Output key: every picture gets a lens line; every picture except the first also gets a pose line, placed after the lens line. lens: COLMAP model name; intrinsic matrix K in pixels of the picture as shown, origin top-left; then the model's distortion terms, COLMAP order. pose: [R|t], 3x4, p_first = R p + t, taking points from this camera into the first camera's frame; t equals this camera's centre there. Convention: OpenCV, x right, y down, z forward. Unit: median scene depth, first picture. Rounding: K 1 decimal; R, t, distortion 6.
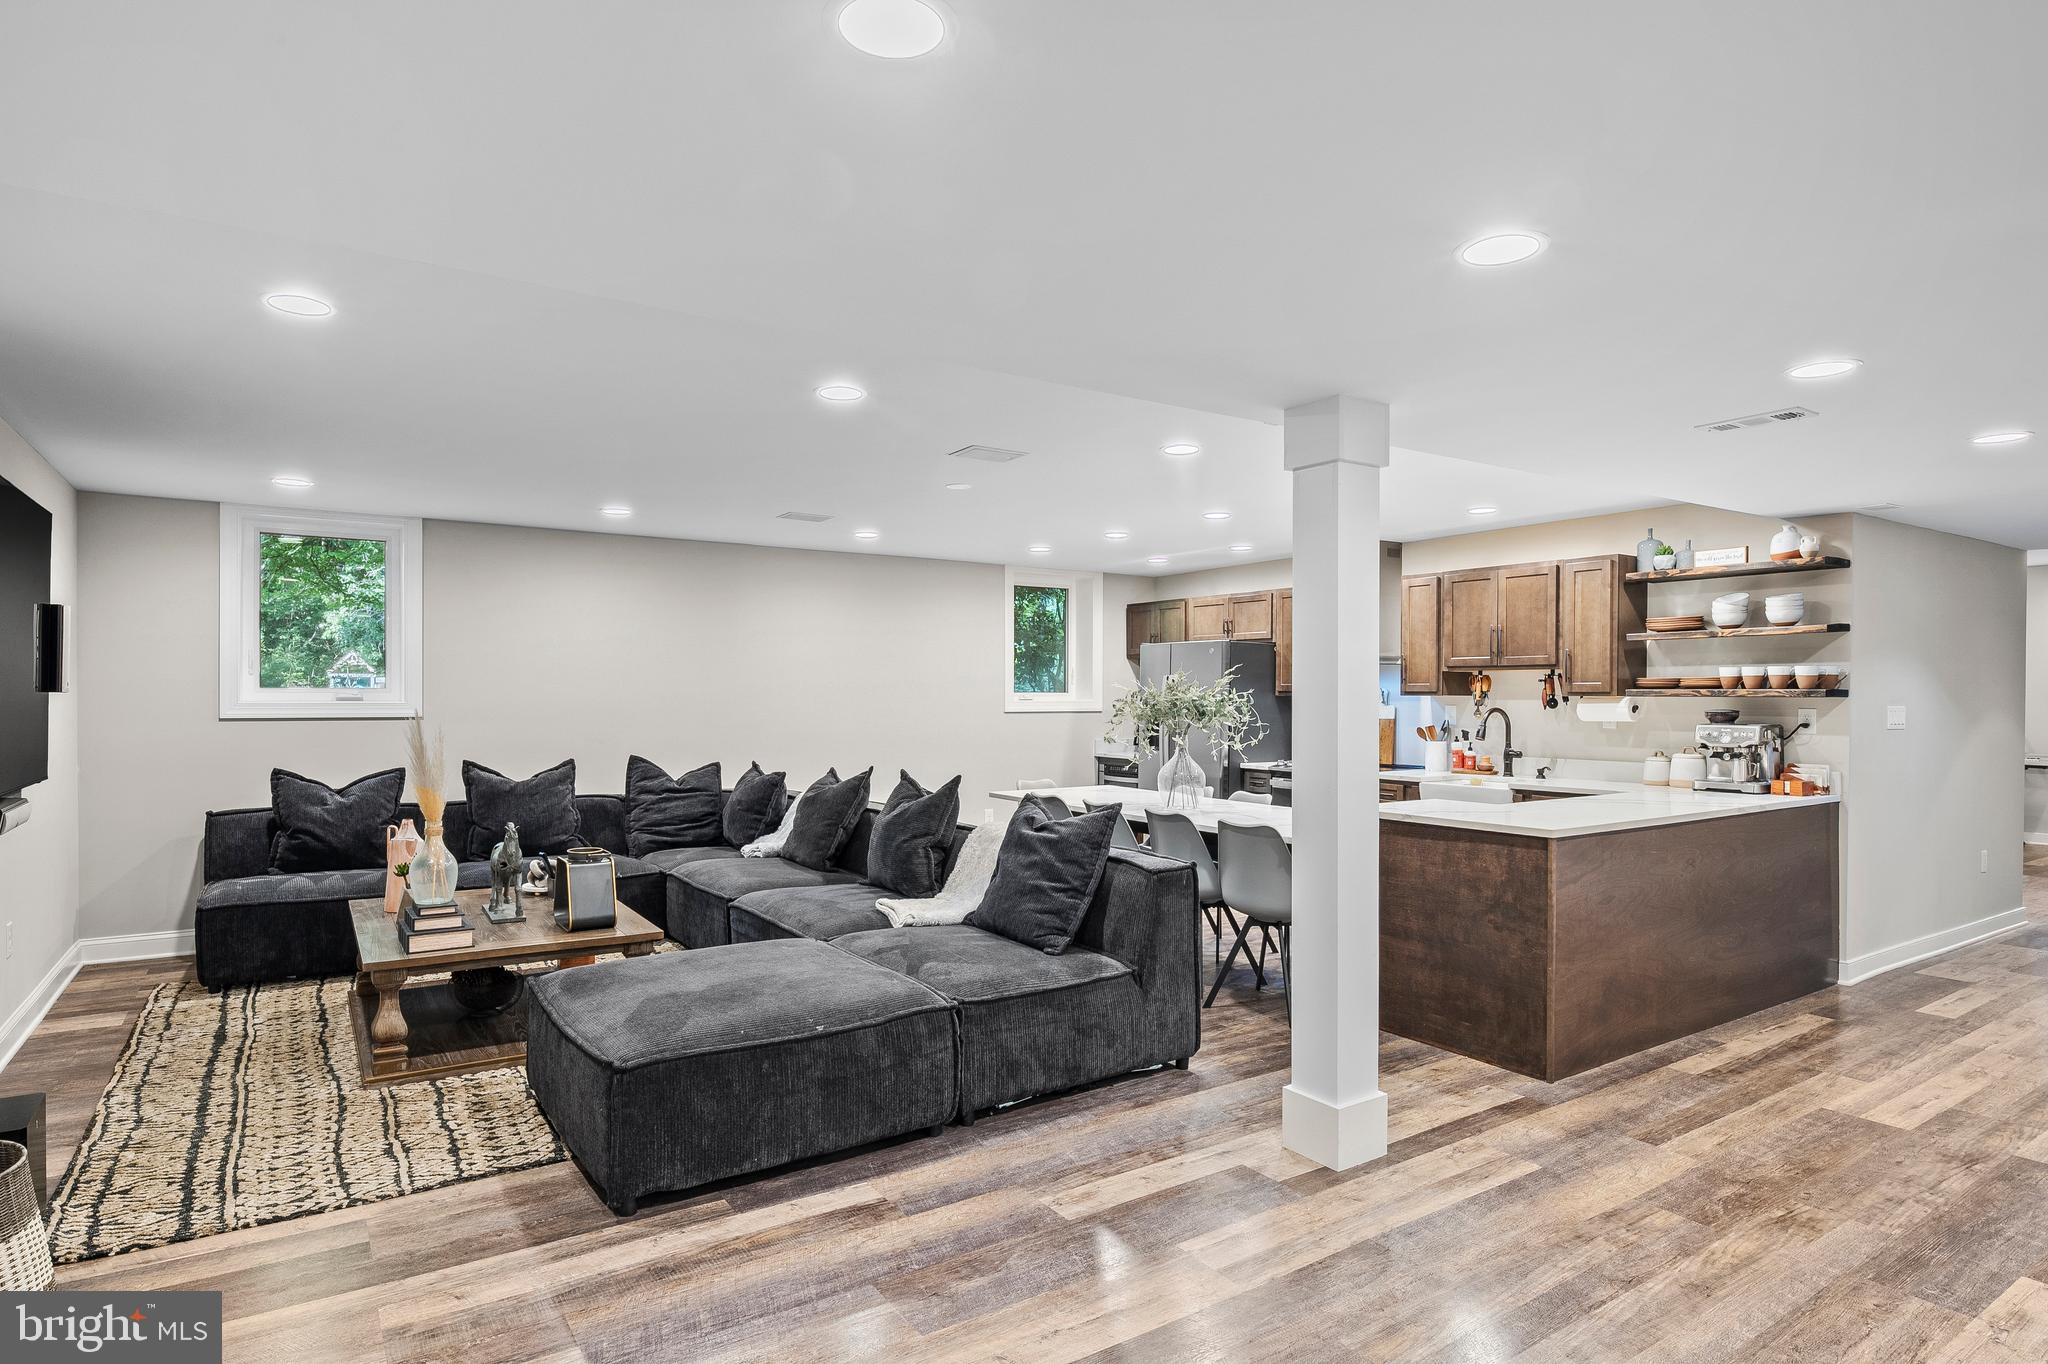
lens RADIAL K [[1111.2, 0, 1016.3], [0, 1111.2, 692.7], [0, 0, 1]] dist [-0.003314, -0.000388]
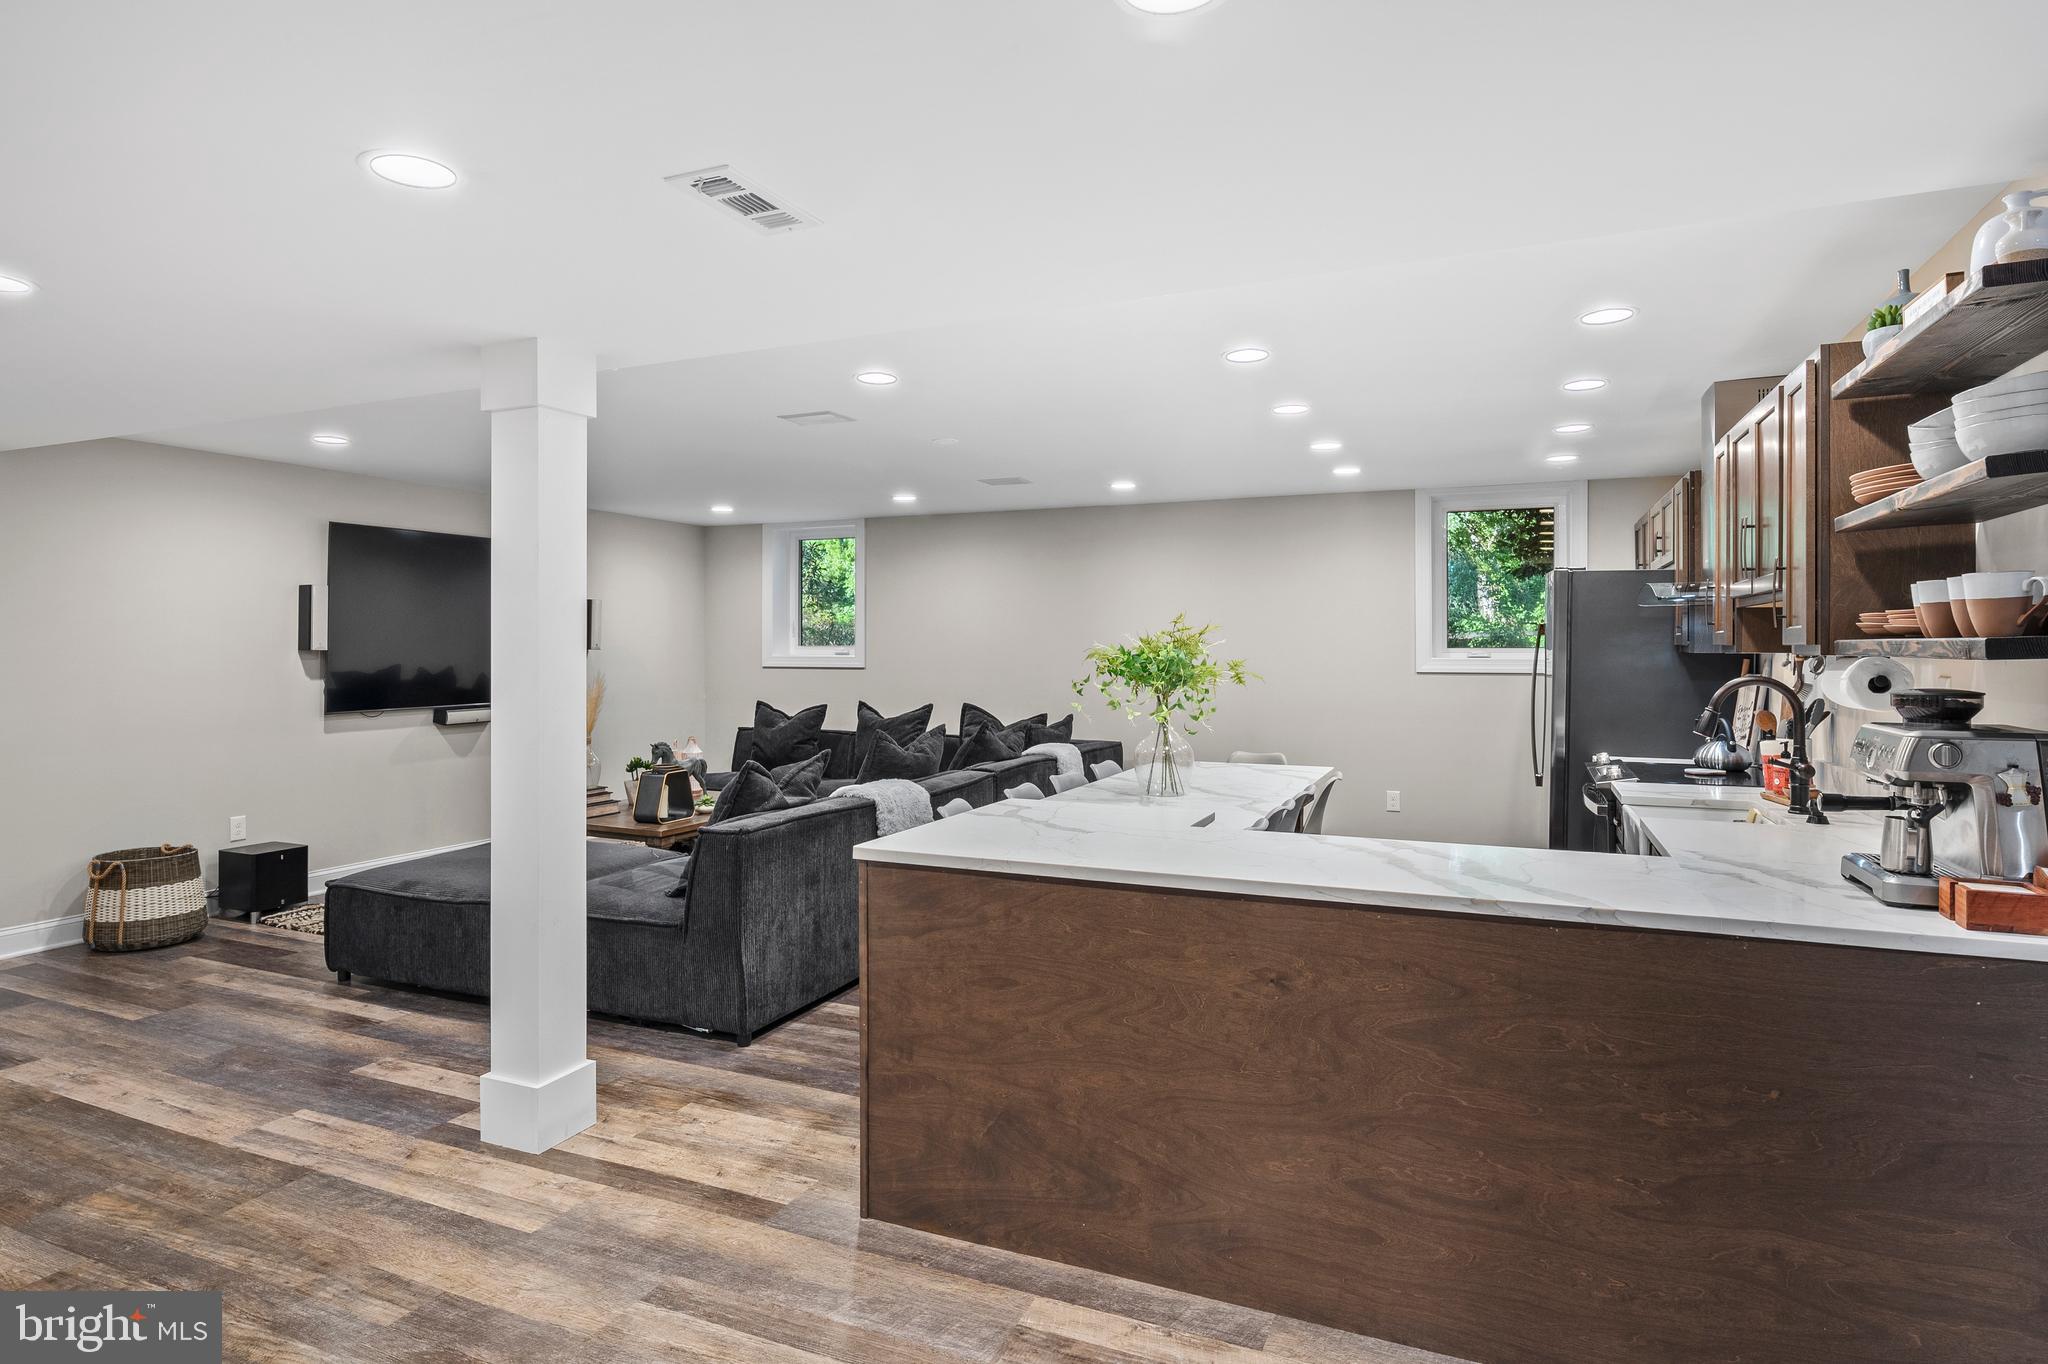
lens RADIAL K [[1111.2, 0, 1013.8], [0, 1111.2, 660.4], [0, 0, 1]] dist [-0.003314, -0.000388]
pose [[0.540219, 0.007833, -0.841488, 1.131552], [-0.000232, 0.999958, 0.009159, 0.001942], [0.841524, -0.004753, 0.540199, 0.725996]]
